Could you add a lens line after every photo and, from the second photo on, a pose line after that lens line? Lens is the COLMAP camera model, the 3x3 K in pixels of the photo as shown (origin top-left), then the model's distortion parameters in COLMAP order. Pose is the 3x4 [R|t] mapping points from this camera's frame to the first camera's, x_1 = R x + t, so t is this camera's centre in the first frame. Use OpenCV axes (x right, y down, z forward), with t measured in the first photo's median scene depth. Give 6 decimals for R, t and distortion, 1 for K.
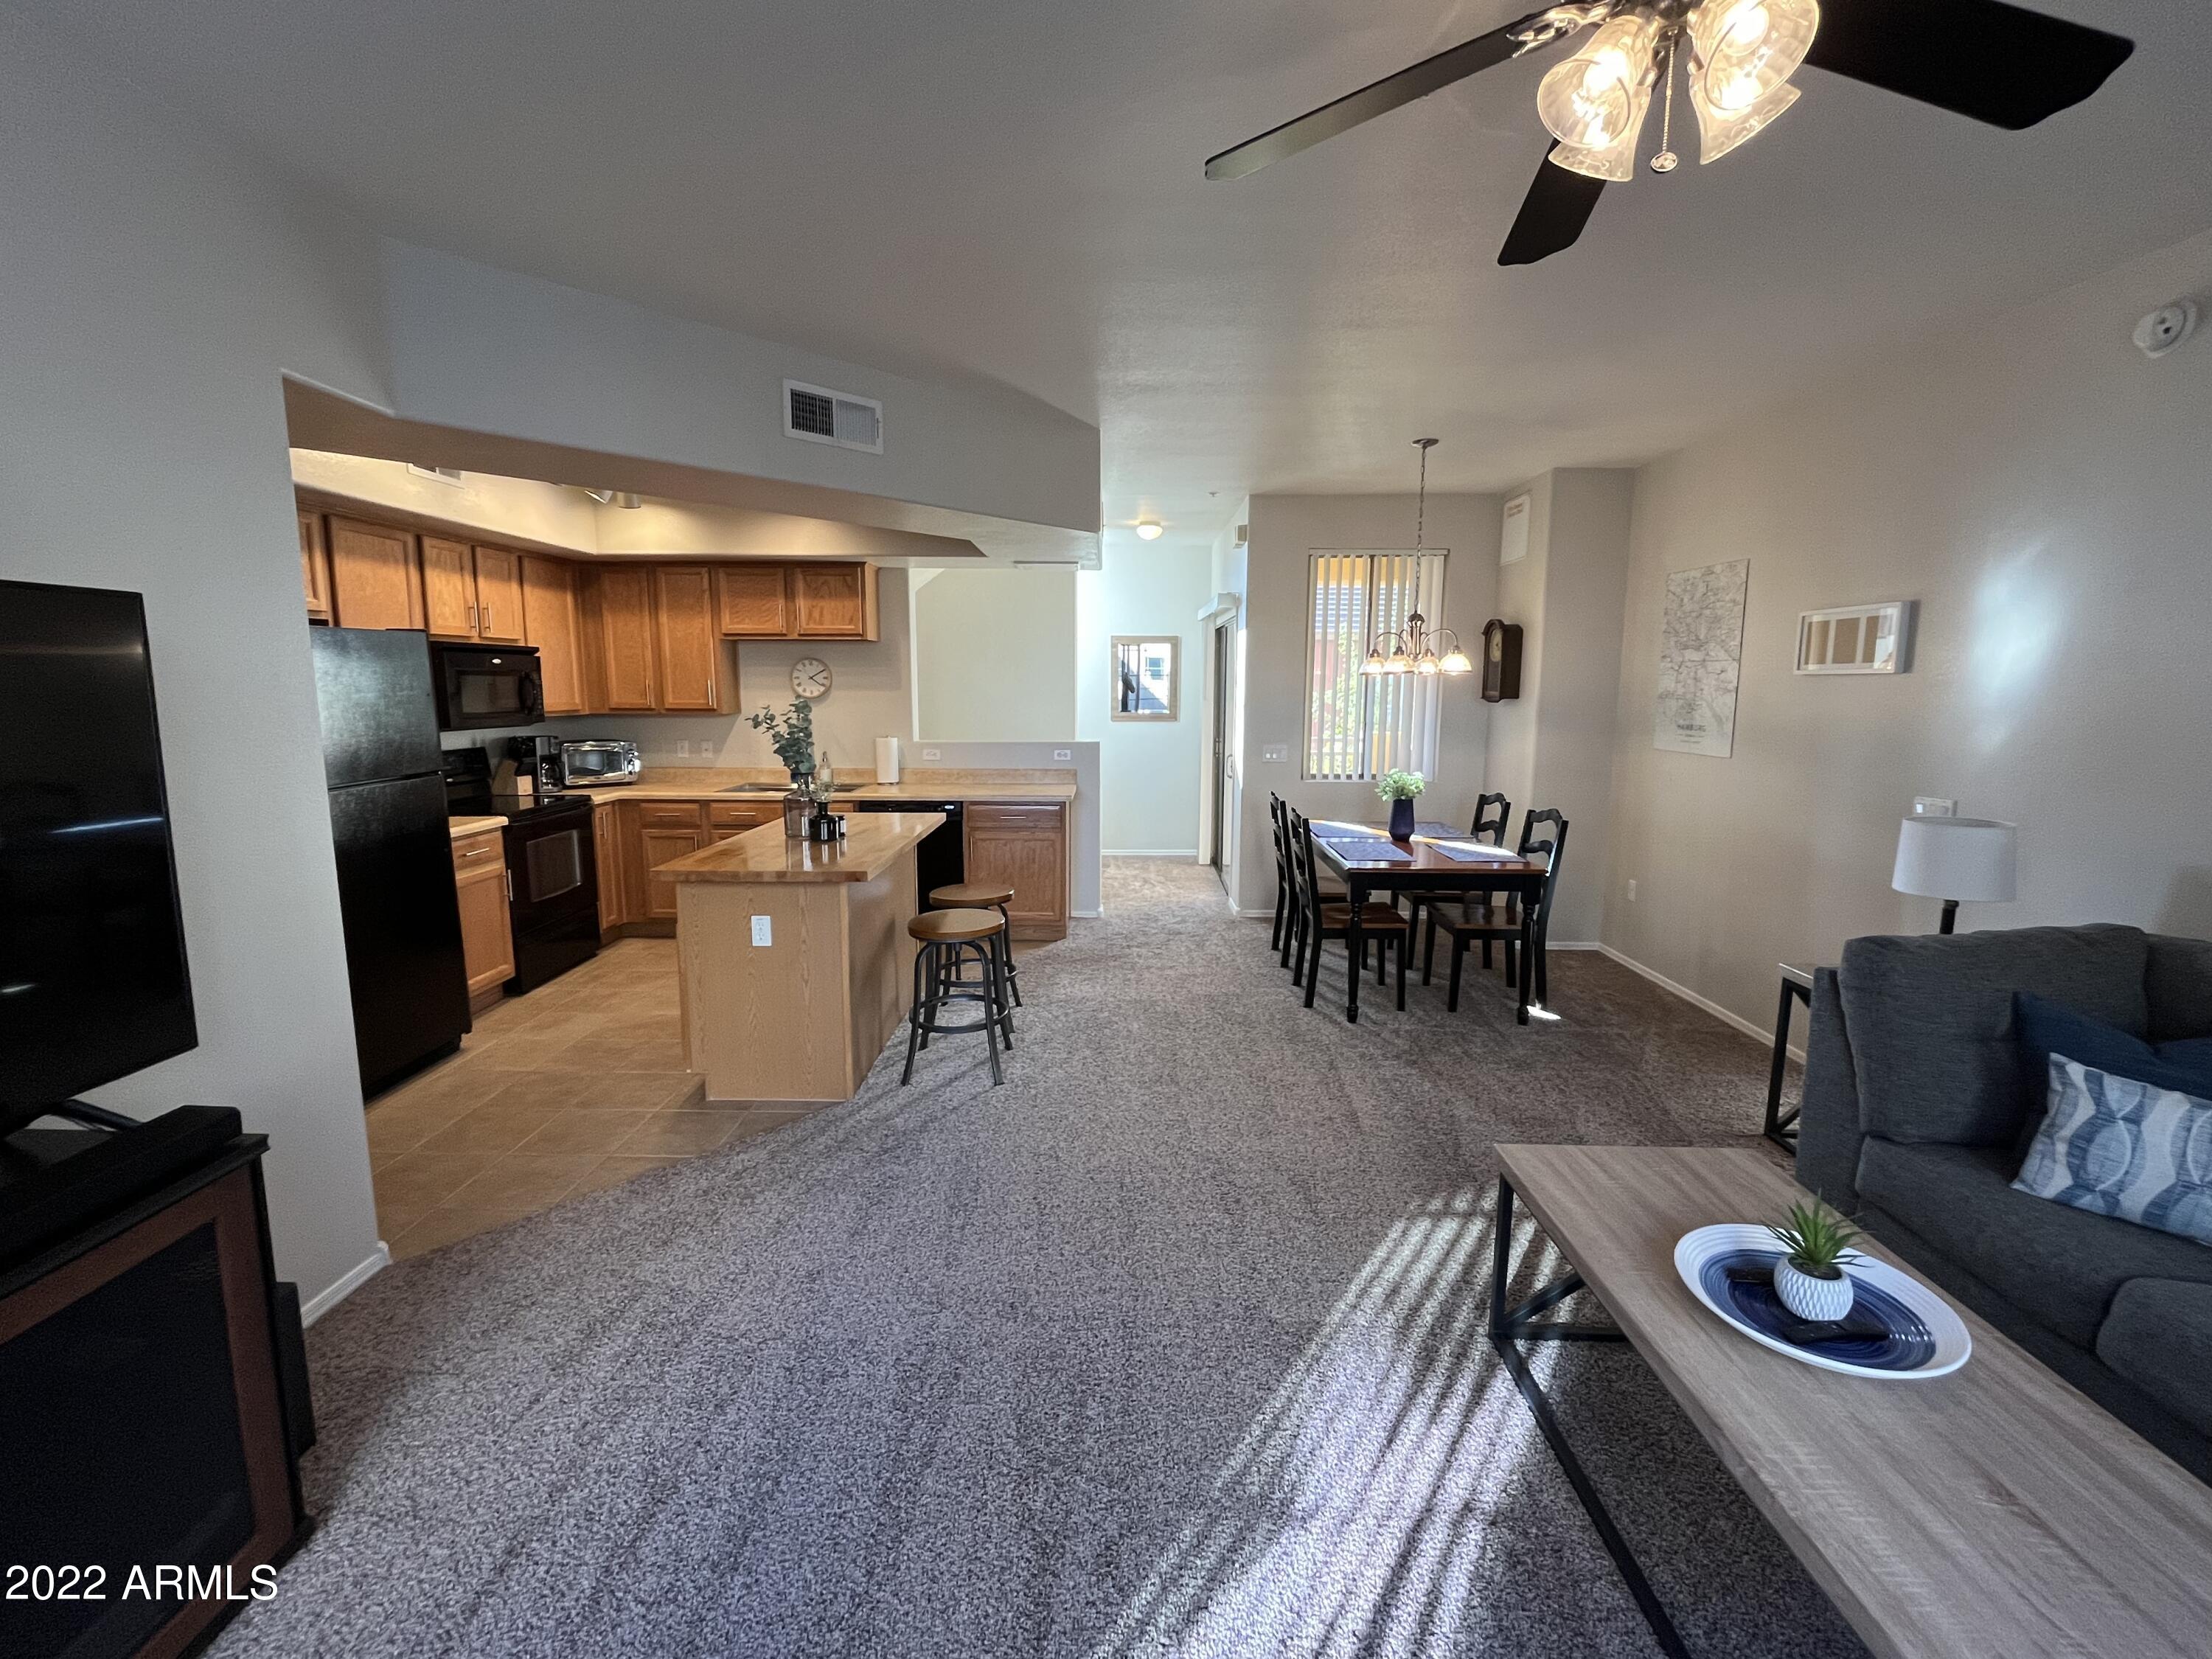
lens RADIAL K [[955.9, 0, 1103.3], [0, 955.9, 819.2], [0, 0, 1]] dist [-0.003687, 0.000396]
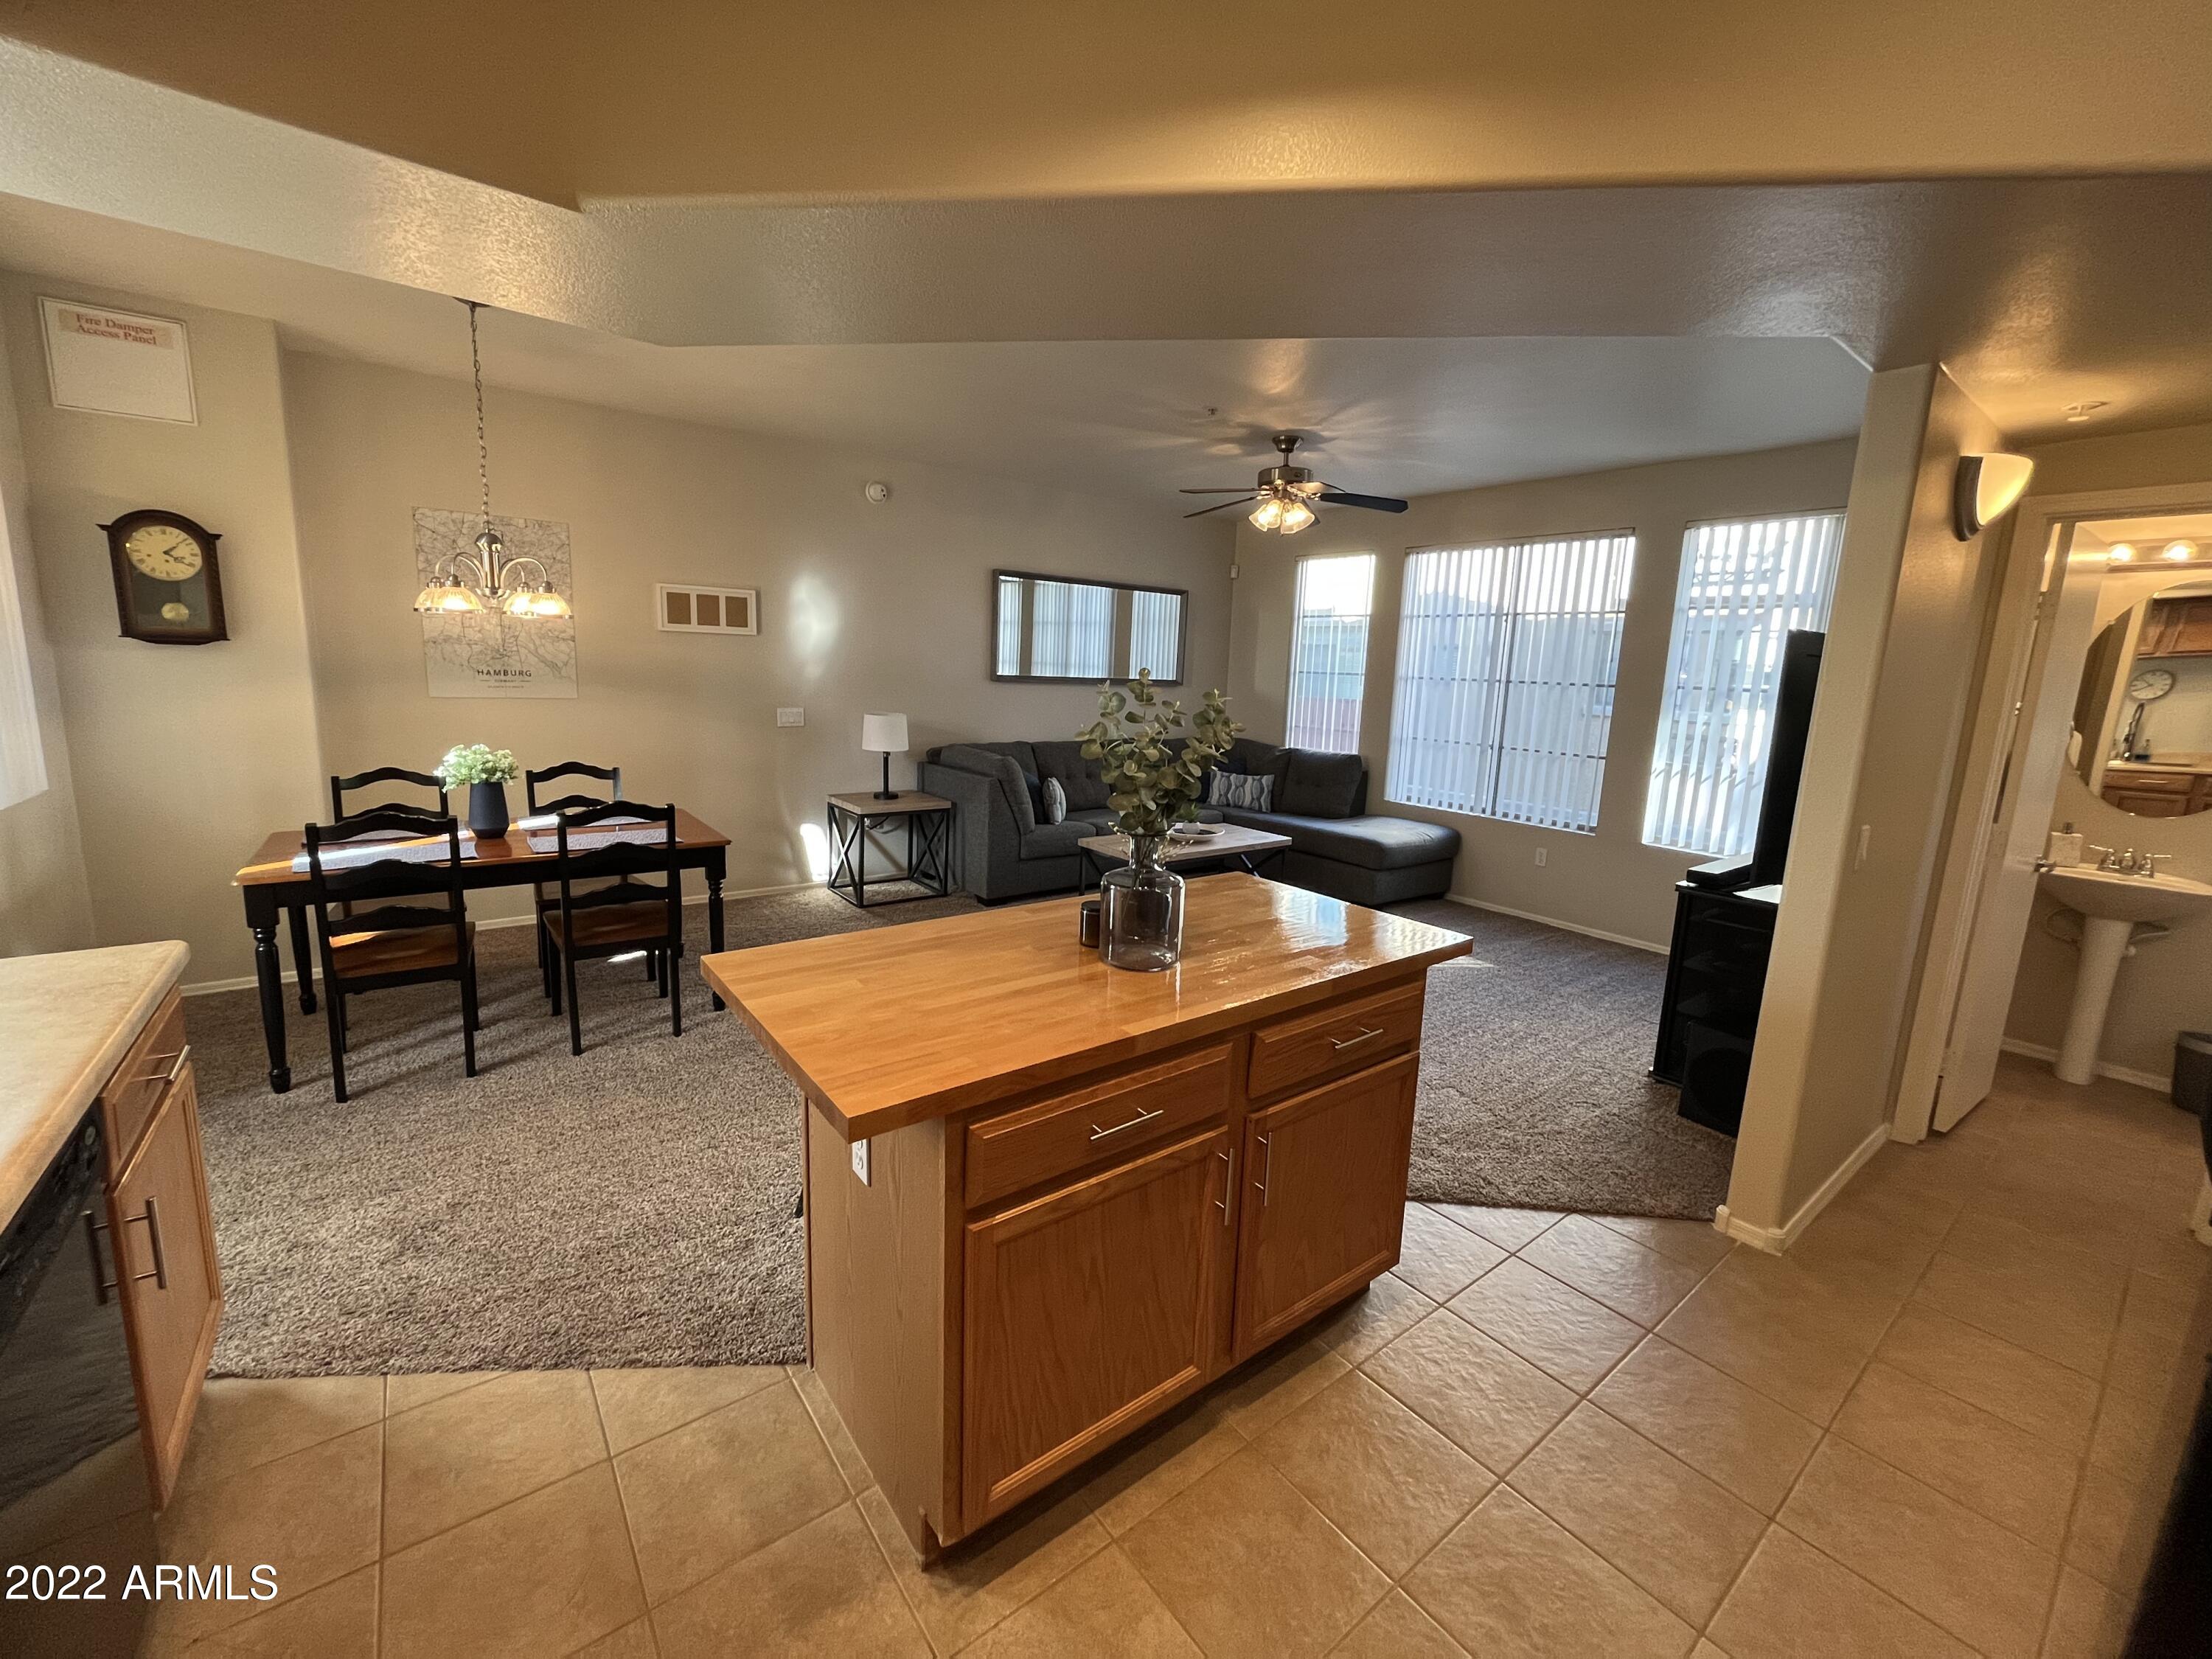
lens RADIAL K [[890.0, 0, 1101.3], [0, 890.0, 819.3], [0, 0, 1]] dist [-0.003026, -0.000068]
pose [[-0.620707, -0.159974, 0.767549, -0.515357], [0.070350, 0.963651, 0.257736, -0.136983], [-0.780880, 0.213976, -0.586890, 1.027120]]
